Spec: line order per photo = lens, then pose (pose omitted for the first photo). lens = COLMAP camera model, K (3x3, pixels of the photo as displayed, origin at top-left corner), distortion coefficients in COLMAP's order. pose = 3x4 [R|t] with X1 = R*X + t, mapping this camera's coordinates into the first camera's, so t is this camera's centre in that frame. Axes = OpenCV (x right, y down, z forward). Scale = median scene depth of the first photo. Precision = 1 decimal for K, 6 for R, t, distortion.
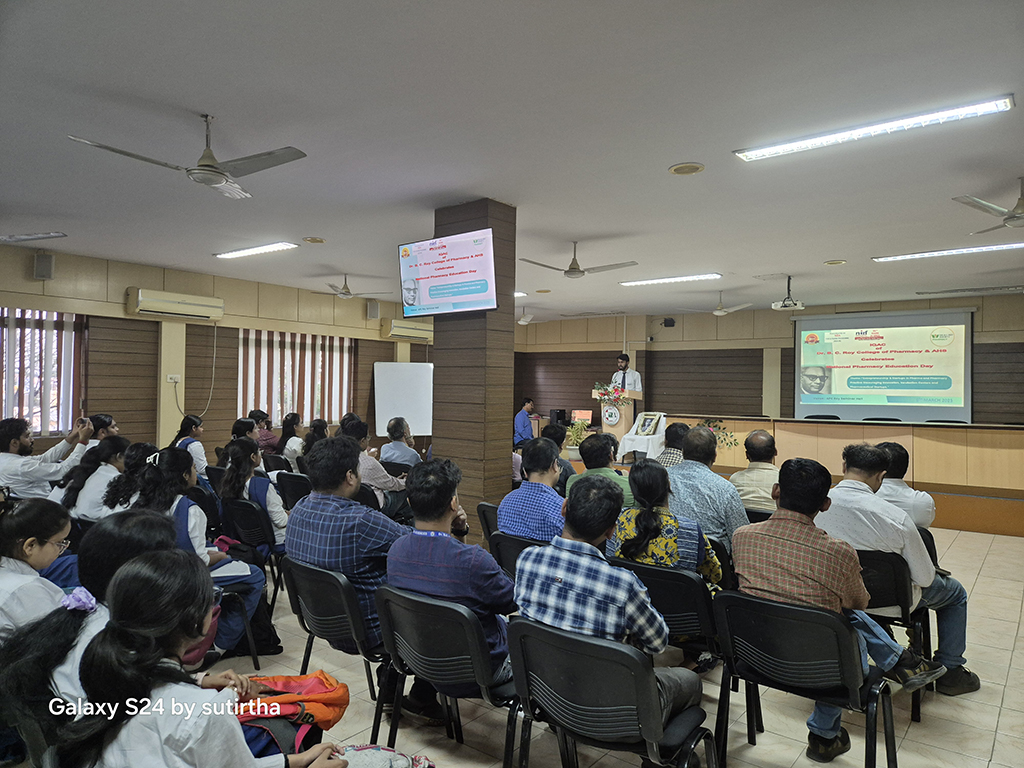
lens RADIAL K [[690.7, 0, 516.7], [0, 690.7, 384.2], [0, 0, 1]] dist [0.074774, -0.066650]
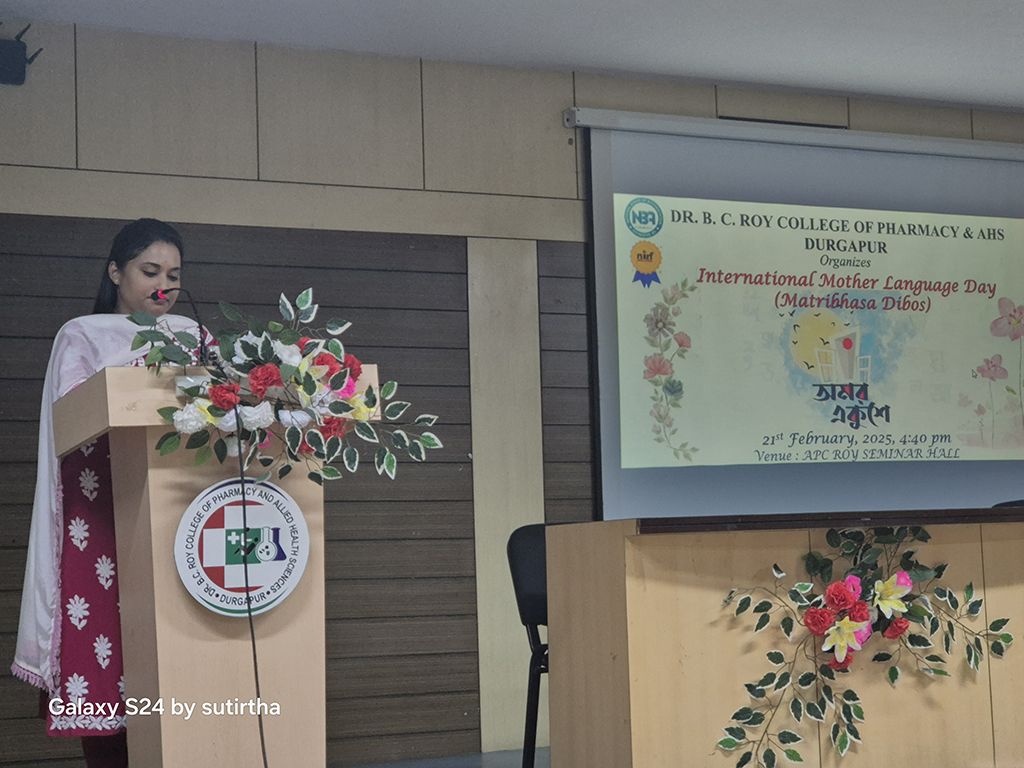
lens RADIAL K [[2045.1, 0, 512.0], [0, 2045.1, 384.0], [0, 0, 1]] dist [-0.240600, 0.221799]
pose [[0.430470, 0.053722, 0.901005, -0.214259], [0.039461, 0.996153, -0.078248, 0.046271], [-0.901742, 0.069238, 0.426694, 0.775840]]
